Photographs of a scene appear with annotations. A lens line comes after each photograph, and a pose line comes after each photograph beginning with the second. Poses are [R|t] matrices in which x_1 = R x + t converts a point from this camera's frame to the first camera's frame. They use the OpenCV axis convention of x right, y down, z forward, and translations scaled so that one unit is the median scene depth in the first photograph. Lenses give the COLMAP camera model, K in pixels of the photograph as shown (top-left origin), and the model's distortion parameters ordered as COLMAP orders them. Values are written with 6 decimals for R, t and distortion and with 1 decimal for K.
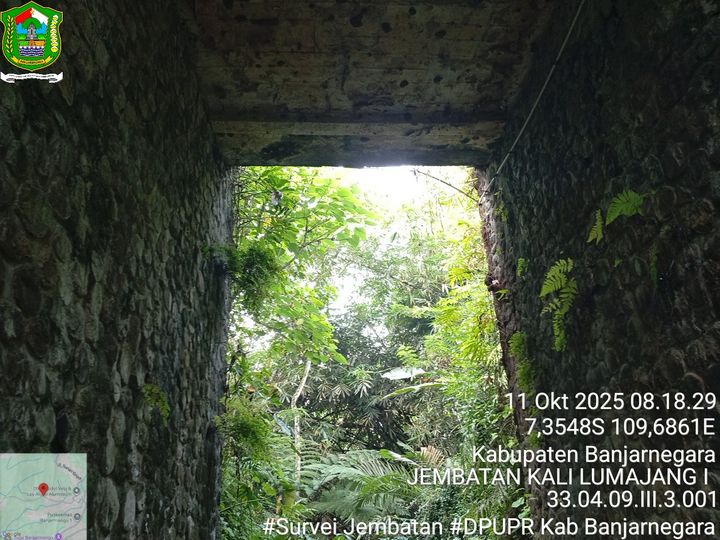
lens RADIAL K [[546.8, 0, 356.6], [0, 546.8, 271.2], [0, 0, 1]] dist [0.086741, -0.174287]
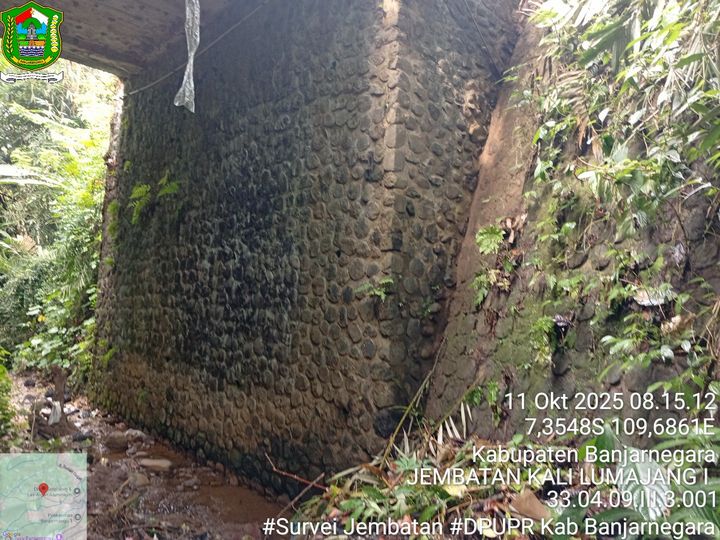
lens RADIAL K [[546.8, 0, 356.6], [0, 546.8, 271.2], [0, 0, 1]] dist [0.086741, -0.174287]
pose [[0.752268, 0.128051, 0.646293, -0.216830], [-0.356014, 0.904397, 0.235201, -0.357686], [-0.554388, -0.407024, 0.725938, -0.719838]]
